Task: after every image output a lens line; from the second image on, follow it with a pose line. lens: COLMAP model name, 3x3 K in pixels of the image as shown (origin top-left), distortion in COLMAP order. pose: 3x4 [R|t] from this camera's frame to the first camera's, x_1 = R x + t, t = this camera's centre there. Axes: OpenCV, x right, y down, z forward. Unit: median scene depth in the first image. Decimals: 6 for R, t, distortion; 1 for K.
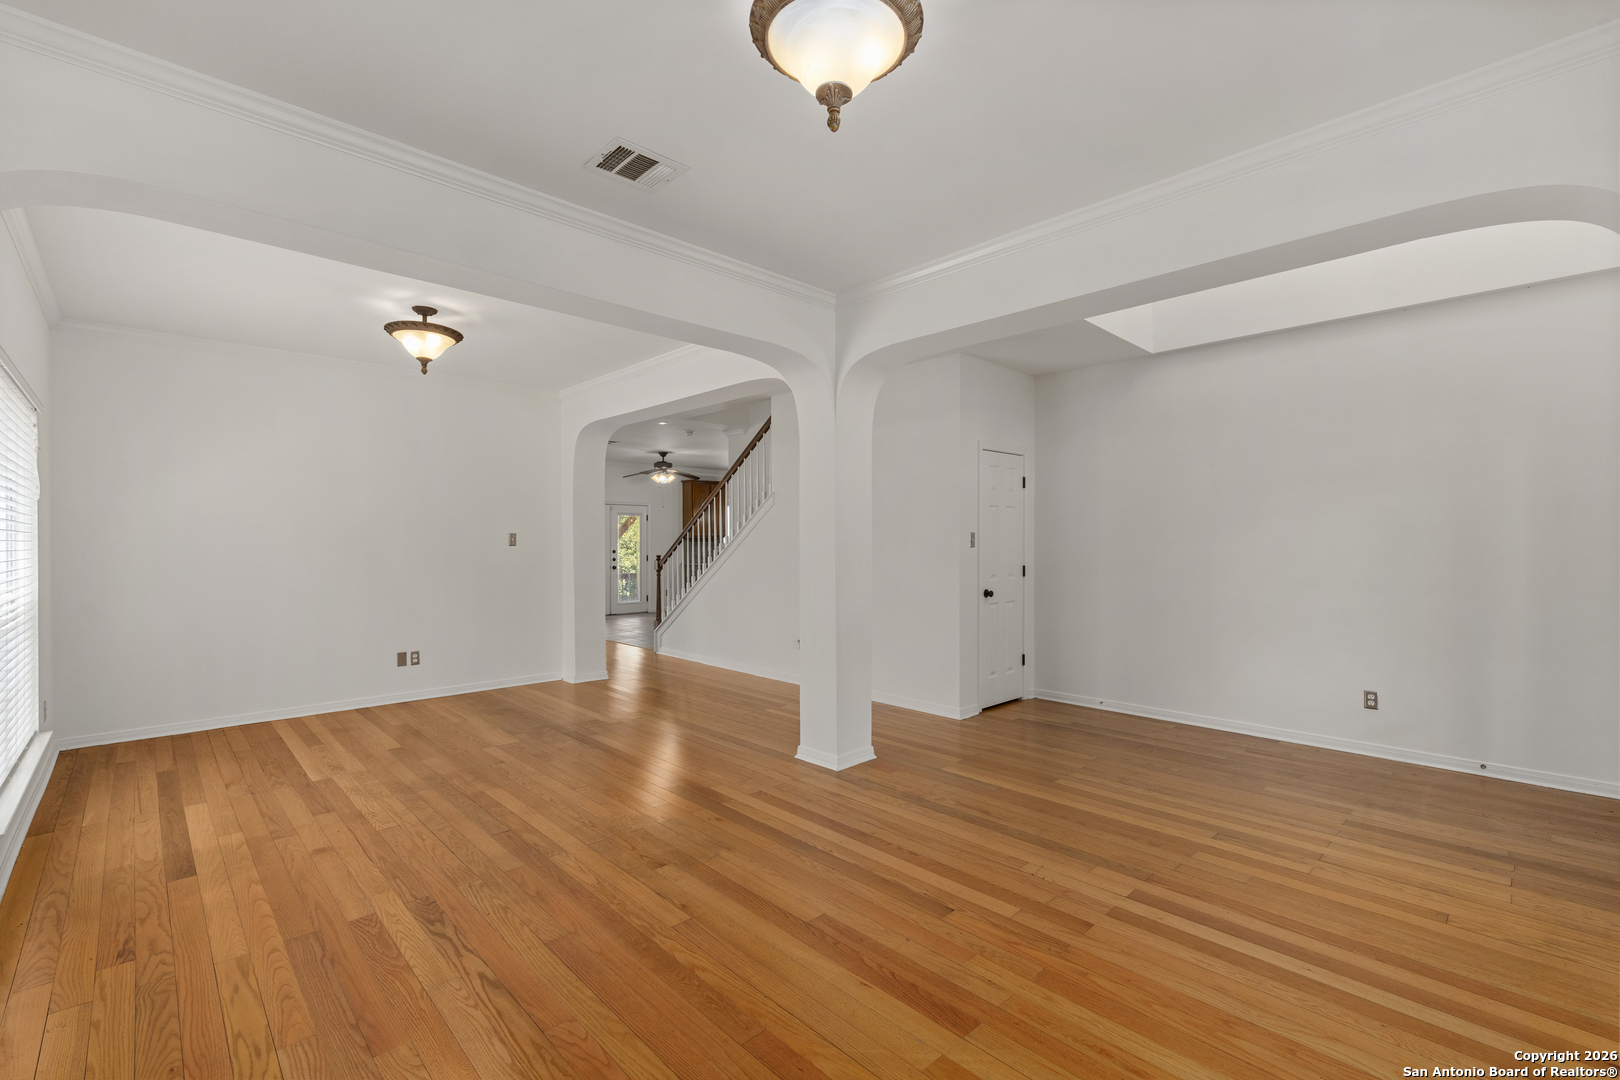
lens RADIAL K [[710.7, 0, 802.3], [0, 710.7, 542.3], [0, 0, 1]] dist [-0.003860, -0.000020]
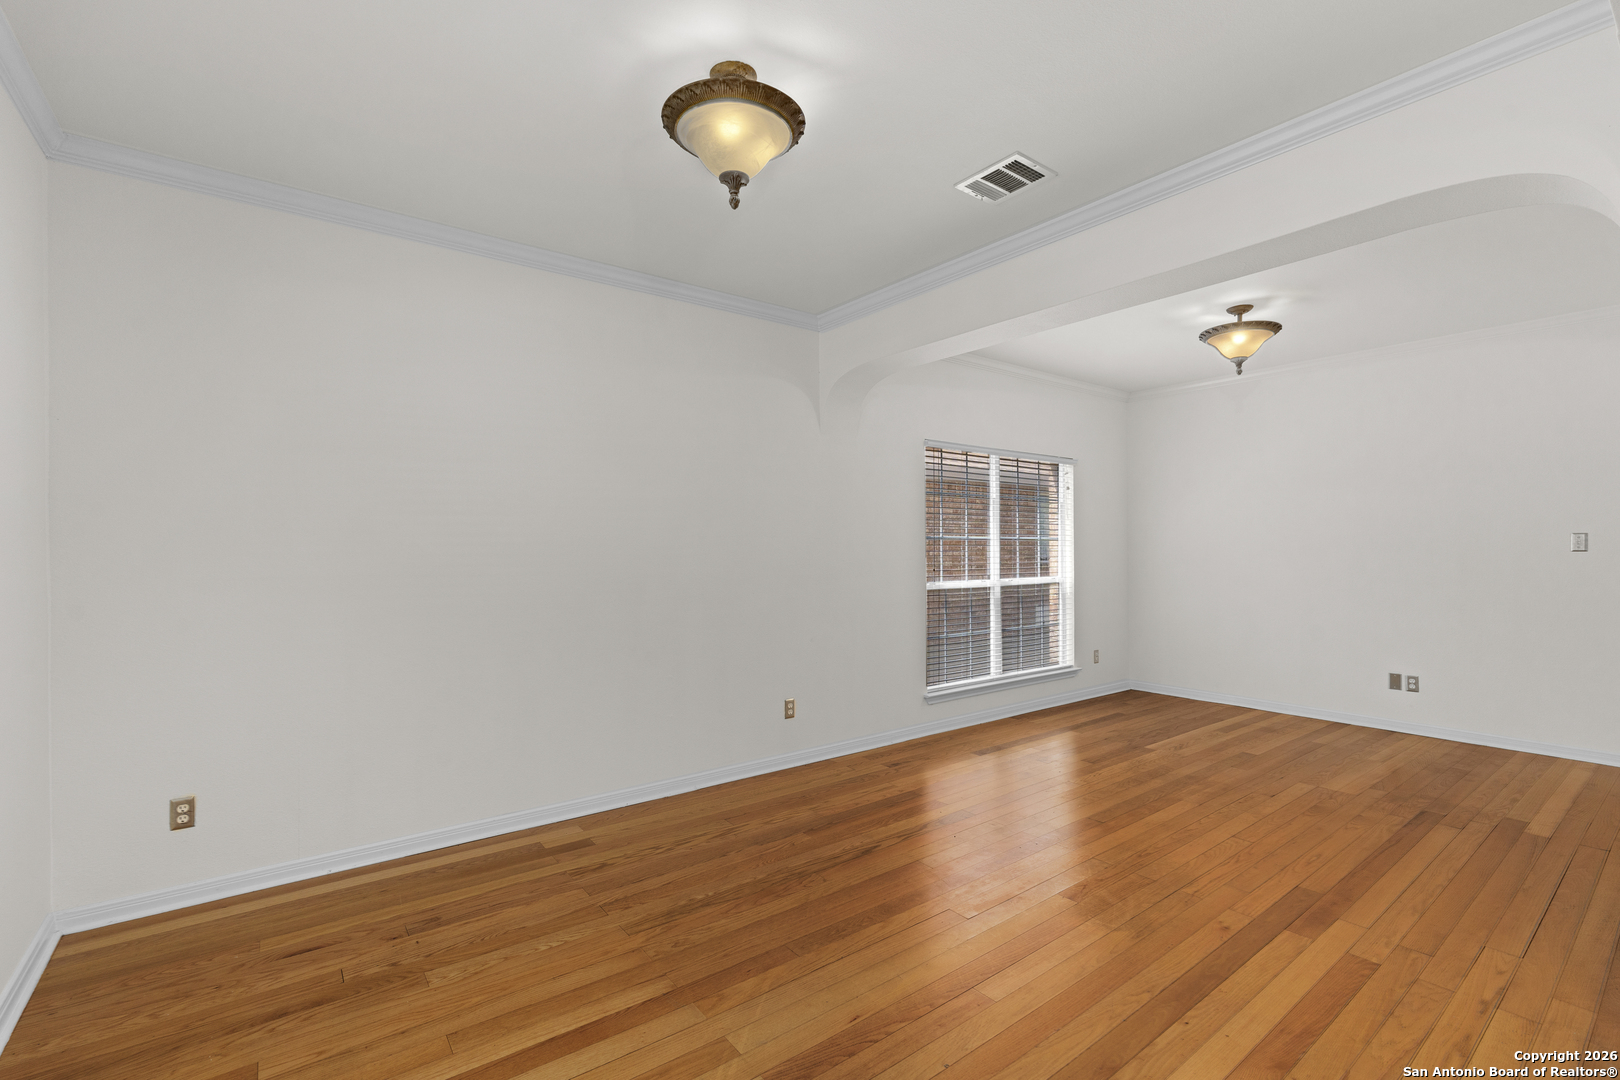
lens RADIAL K [[710.7, 0, 802.4], [0, 710.7, 542.7], [0, 0, 1]] dist [-0.003860, -0.000020]
pose [[-0.100616, -0.004716, -0.994914, 0.577412], [-0.001444, 0.999988, -0.004595, 0.000562], [0.994924, 0.000974, -0.100622, 0.574422]]
